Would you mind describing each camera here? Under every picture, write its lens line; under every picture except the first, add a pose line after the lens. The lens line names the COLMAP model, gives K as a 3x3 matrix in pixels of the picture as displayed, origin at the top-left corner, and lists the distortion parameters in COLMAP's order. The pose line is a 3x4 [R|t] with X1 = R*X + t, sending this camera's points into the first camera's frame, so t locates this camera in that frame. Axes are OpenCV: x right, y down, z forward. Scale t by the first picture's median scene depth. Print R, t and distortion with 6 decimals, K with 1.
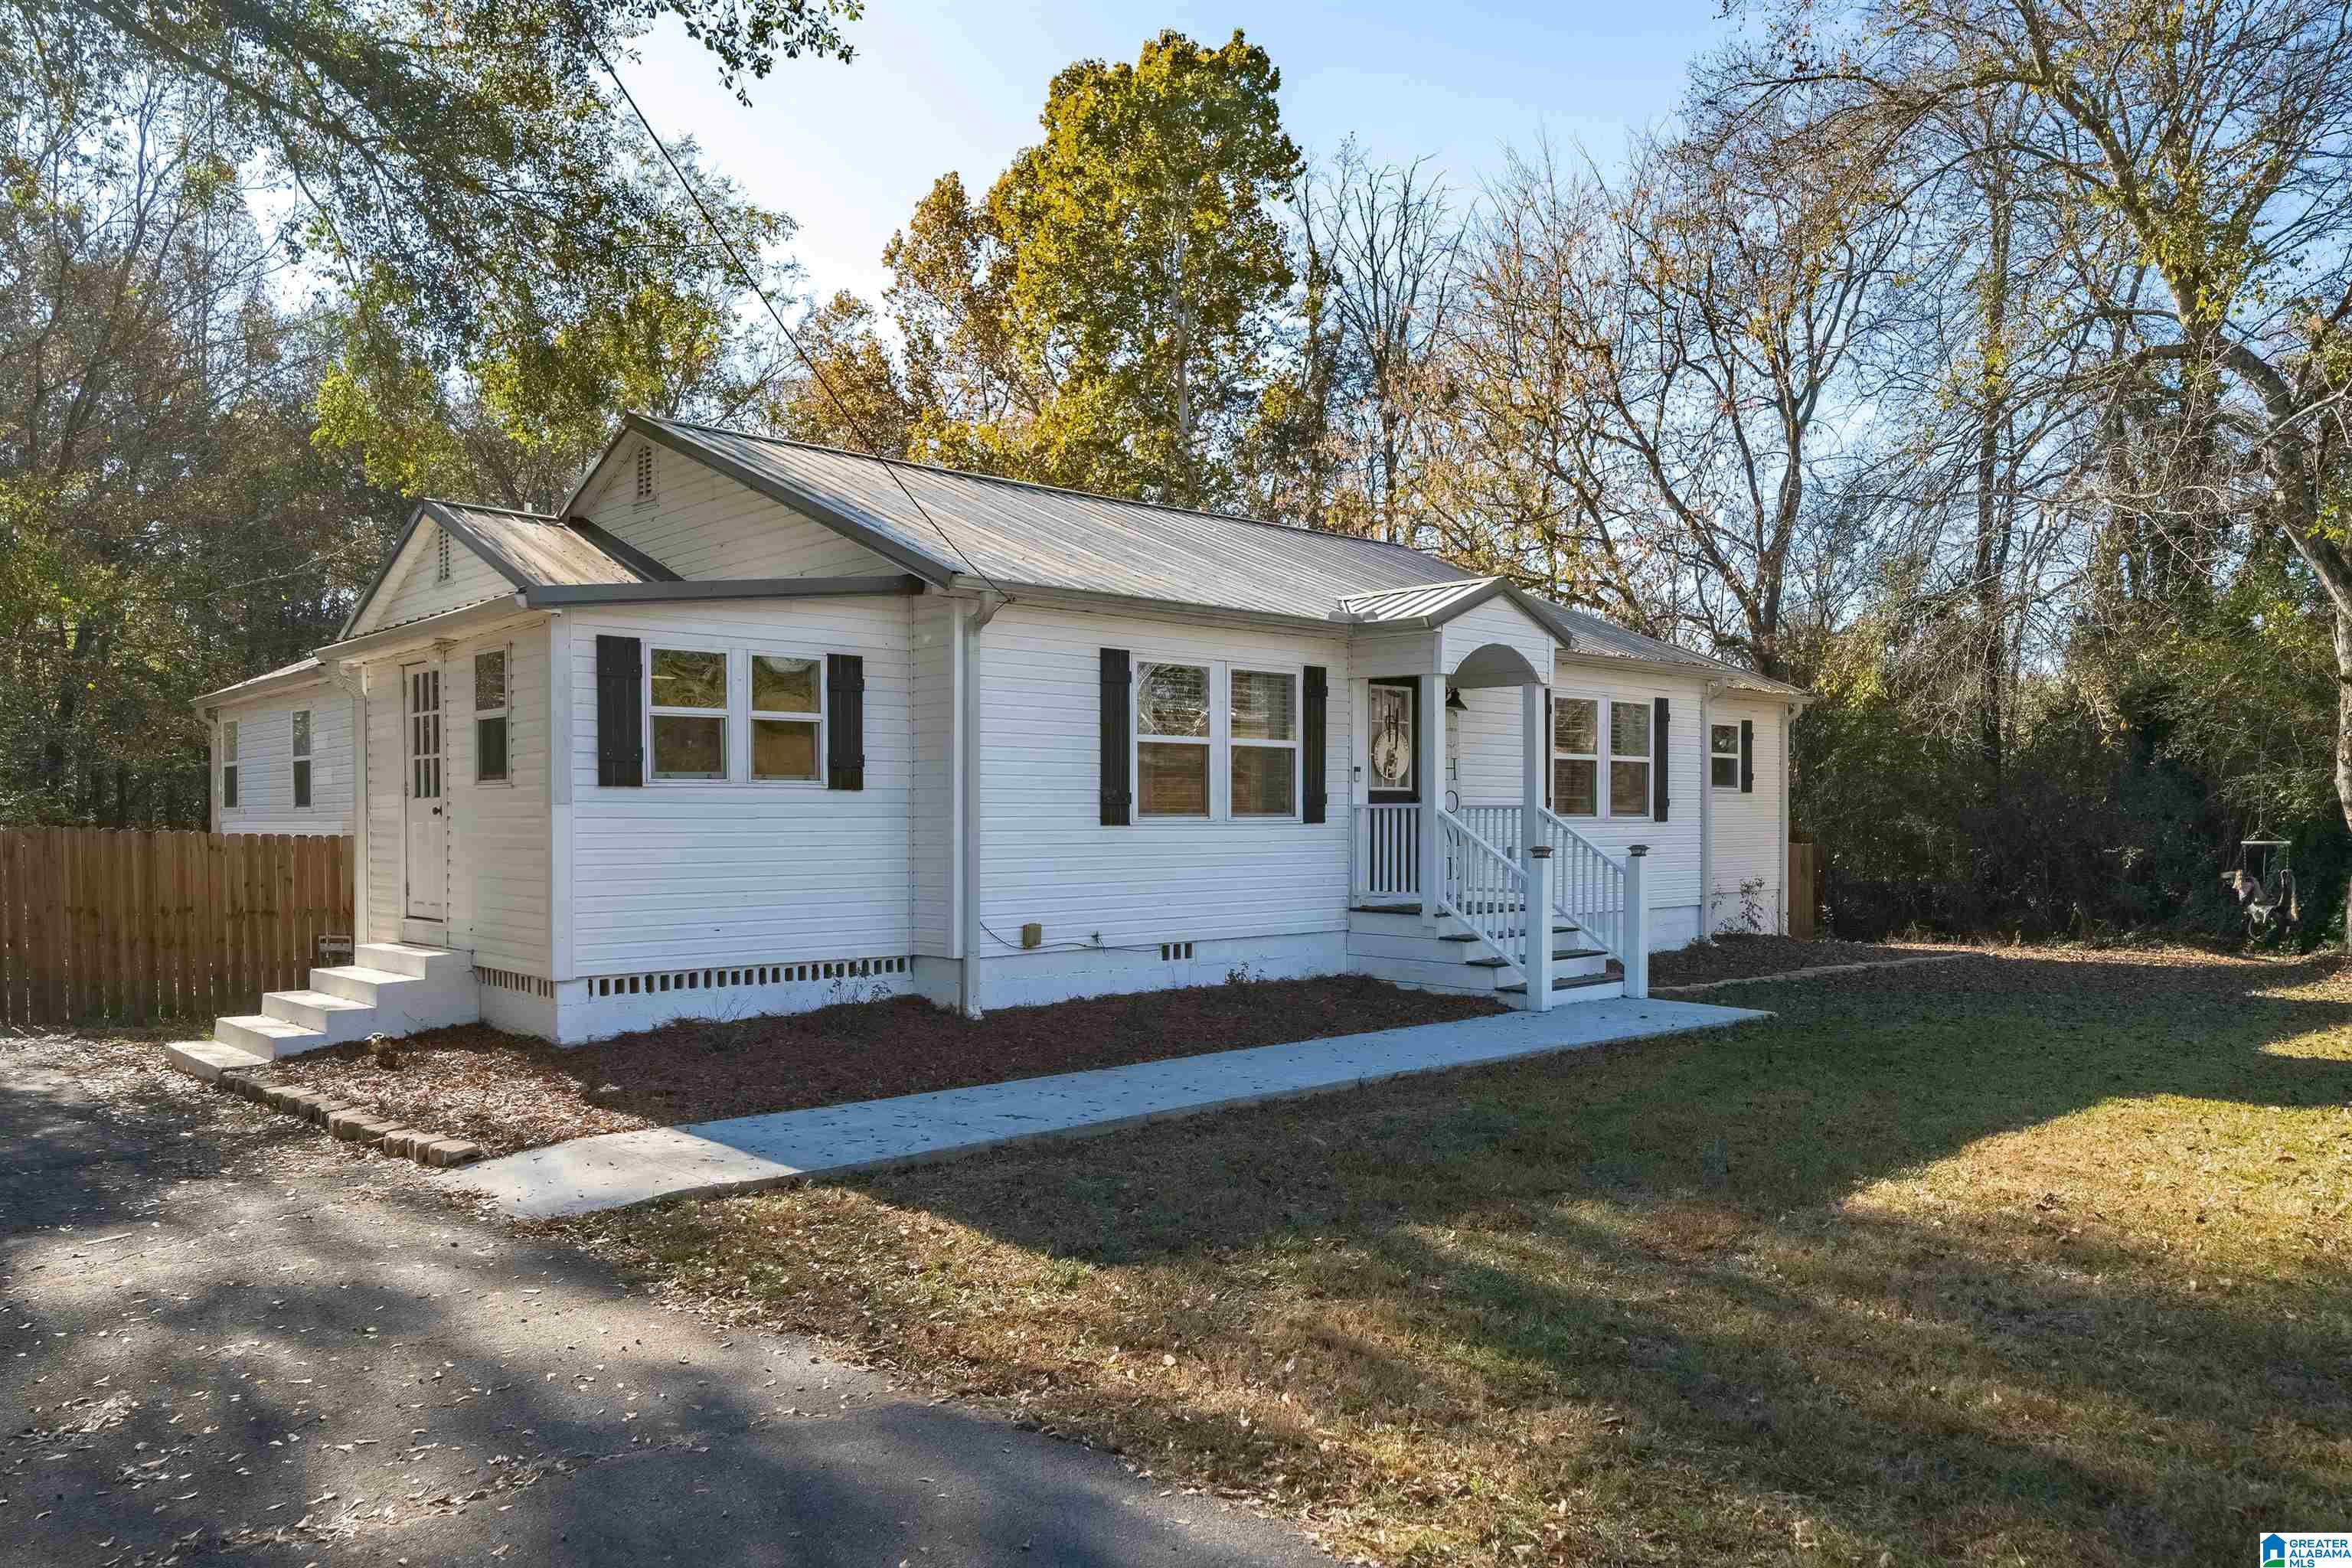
lens RADIAL K [[1310.9, 0, 1175.5], [0, 1310.9, 803.9], [0, 0, 1]] dist [0.039160, 0.000523]
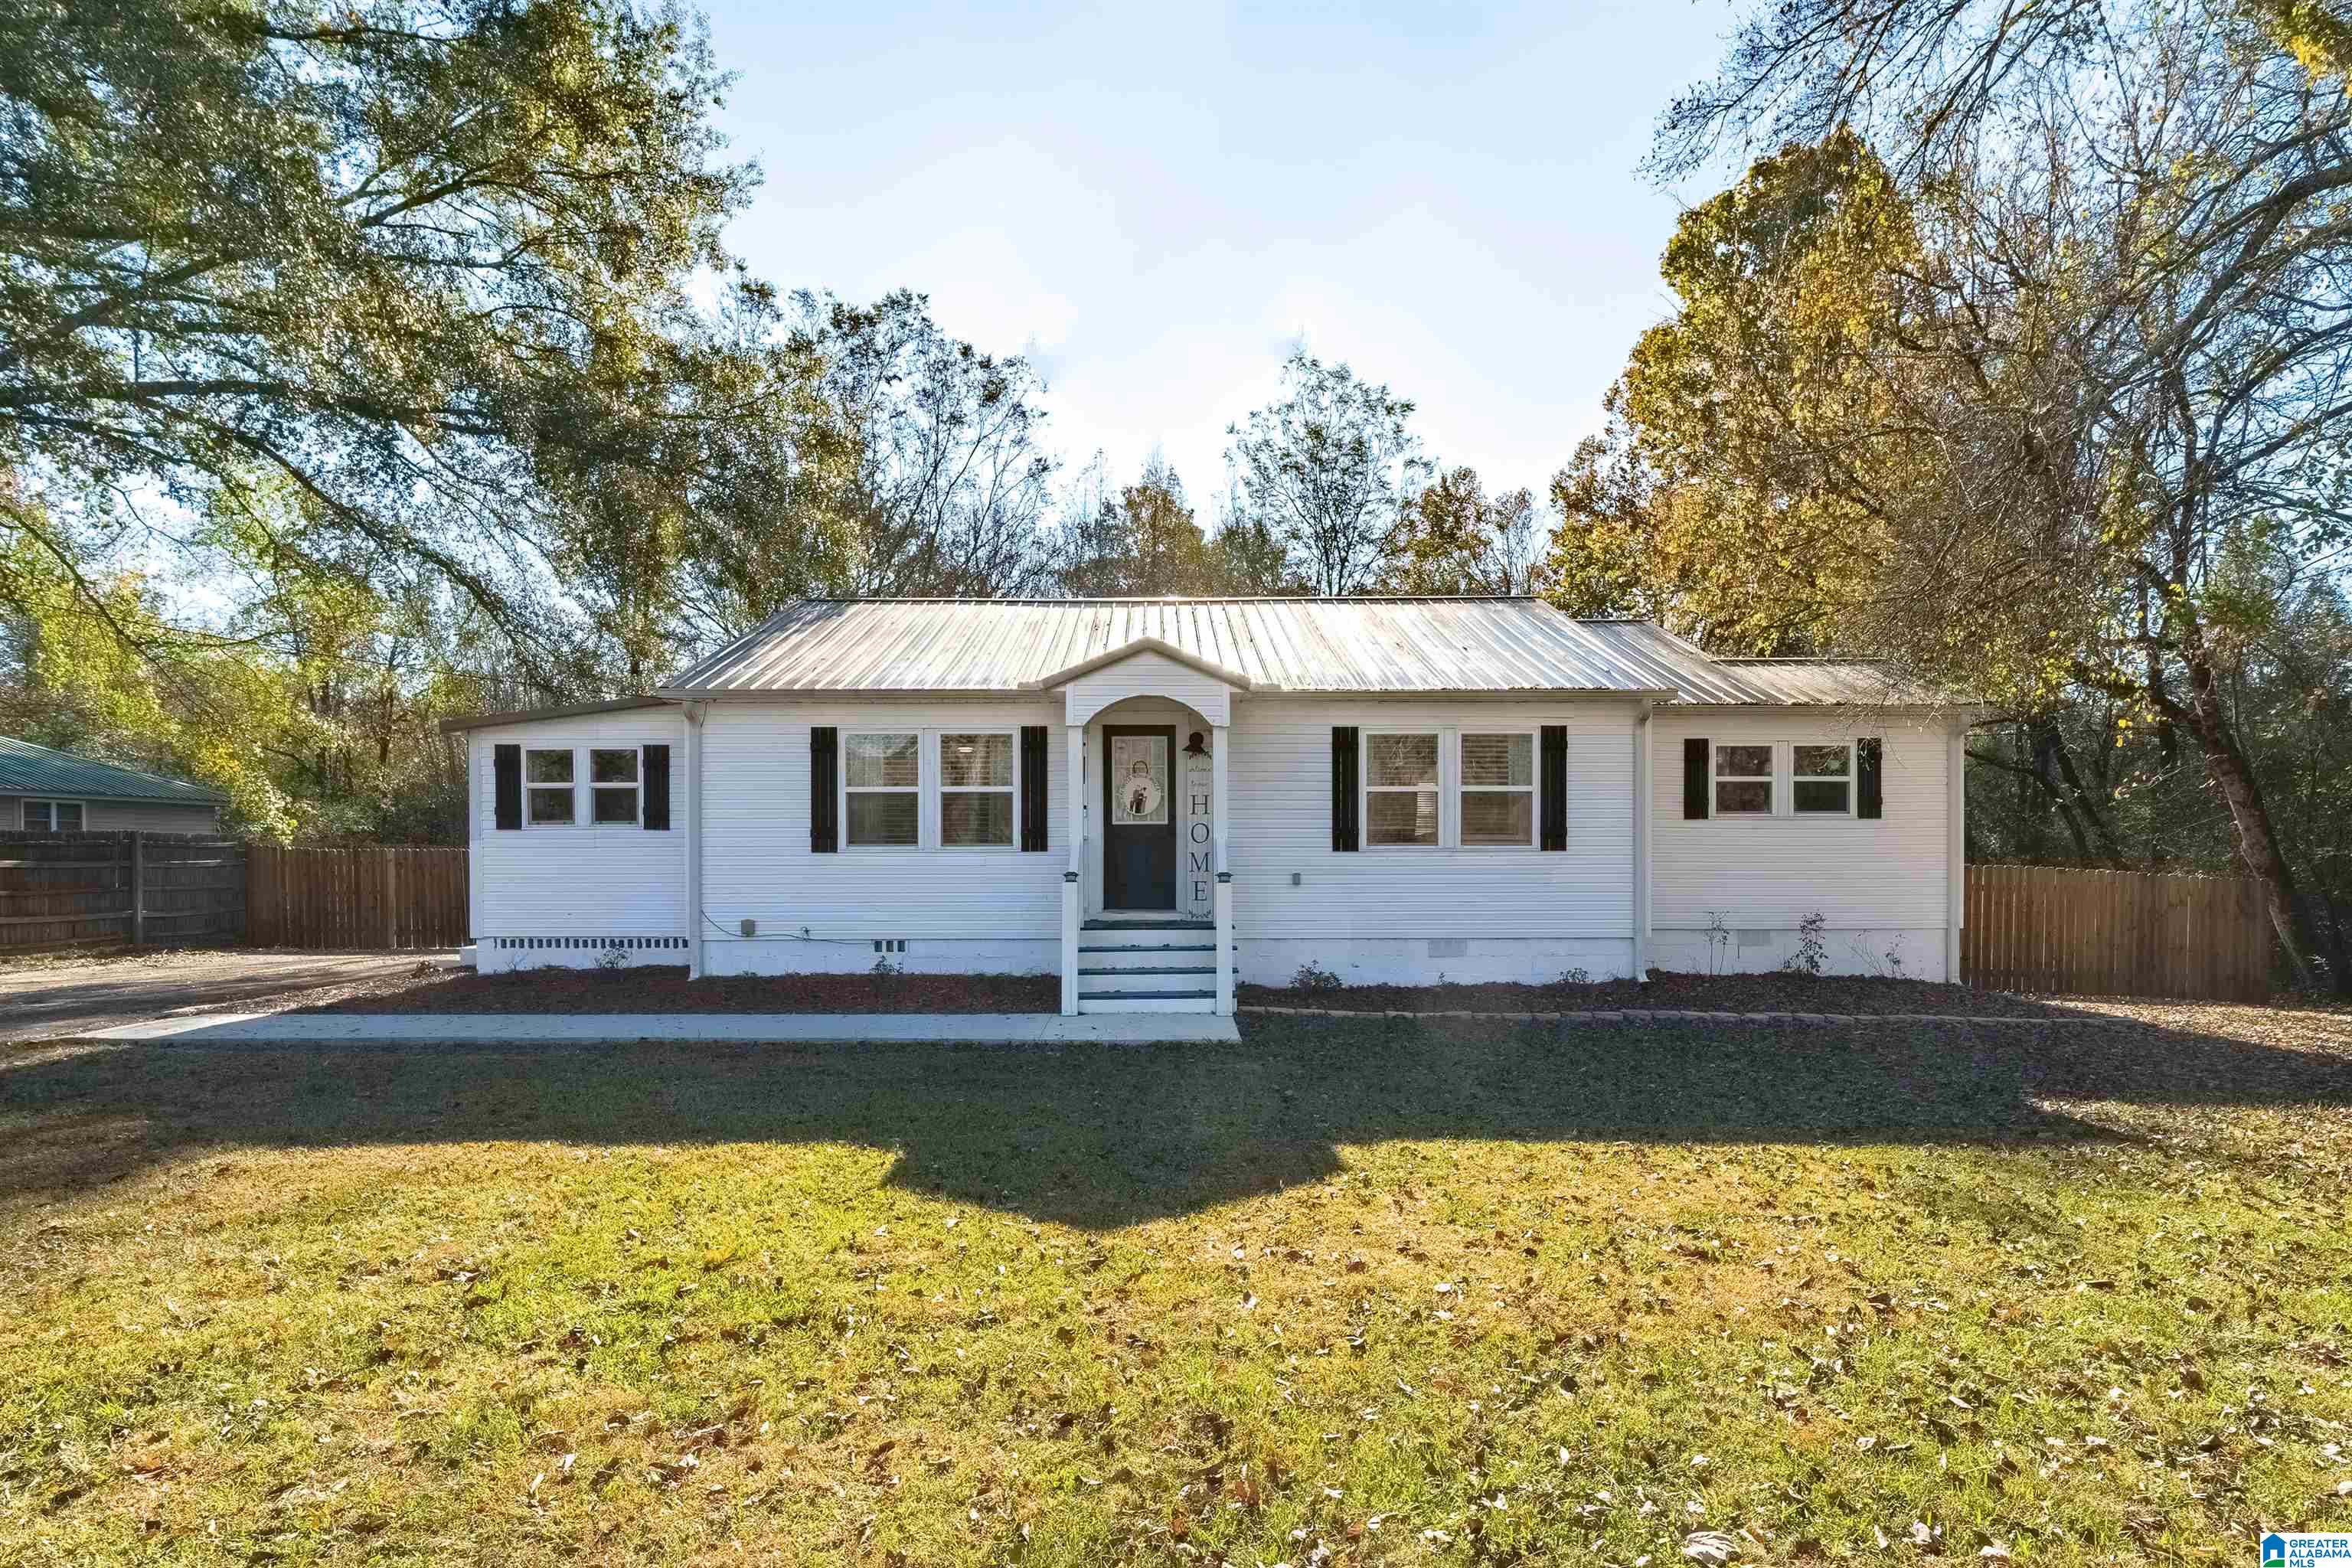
lens RADIAL K [[795.5, 0, 1156.9], [0, 795.5, 843.5], [0, 0, 1]] dist [-0.002603, -0.000050]
pose [[0.828682, -0.007966, -0.559664, 0.707622], [0.009400, 0.999956, -0.000314, 0.010599], [0.559641, -0.005000, 0.828720, 0.486100]]
